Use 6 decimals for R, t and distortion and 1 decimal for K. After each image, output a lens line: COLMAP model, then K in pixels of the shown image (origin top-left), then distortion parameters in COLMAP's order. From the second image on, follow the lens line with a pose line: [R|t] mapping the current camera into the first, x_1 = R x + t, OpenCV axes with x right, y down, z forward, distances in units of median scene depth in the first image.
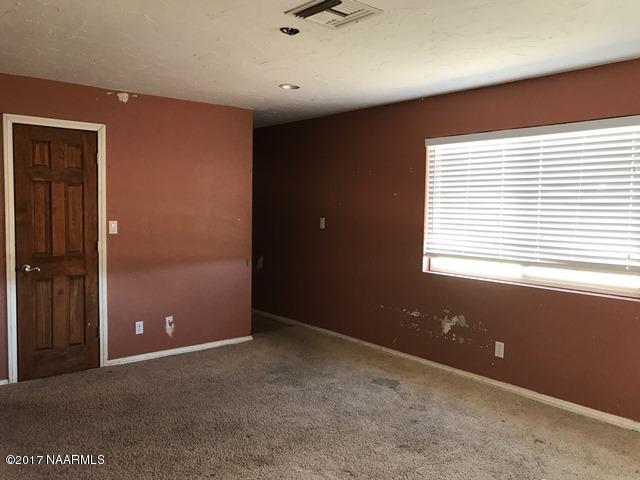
lens RADIAL K [[528.6, 0, 318.3], [0, 528.6, 239.9], [0, 0, 1]] dist [0.050456, -0.046012]
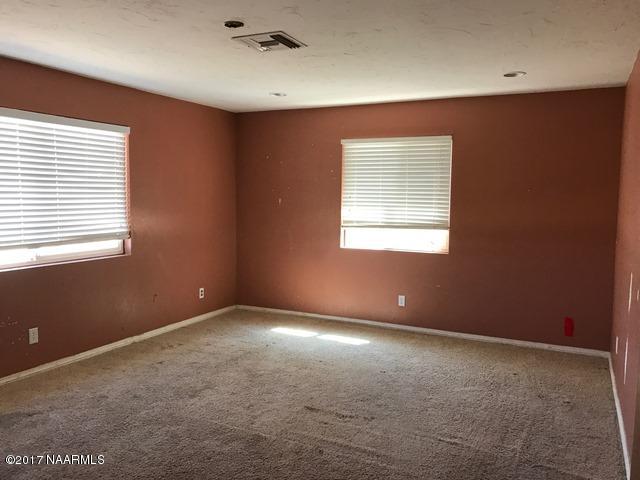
lens RADIAL K [[528.6, 0, 318.3], [0, 528.6, 239.9], [0, 0, 1]] dist [0.050456, -0.046012]
pose [[-0.395700, -0.100518, 0.912862, -0.674262], [0.046606, 0.990513, 0.129271, -0.065288], [-0.917196, 0.093697, -0.387261, 0.791481]]
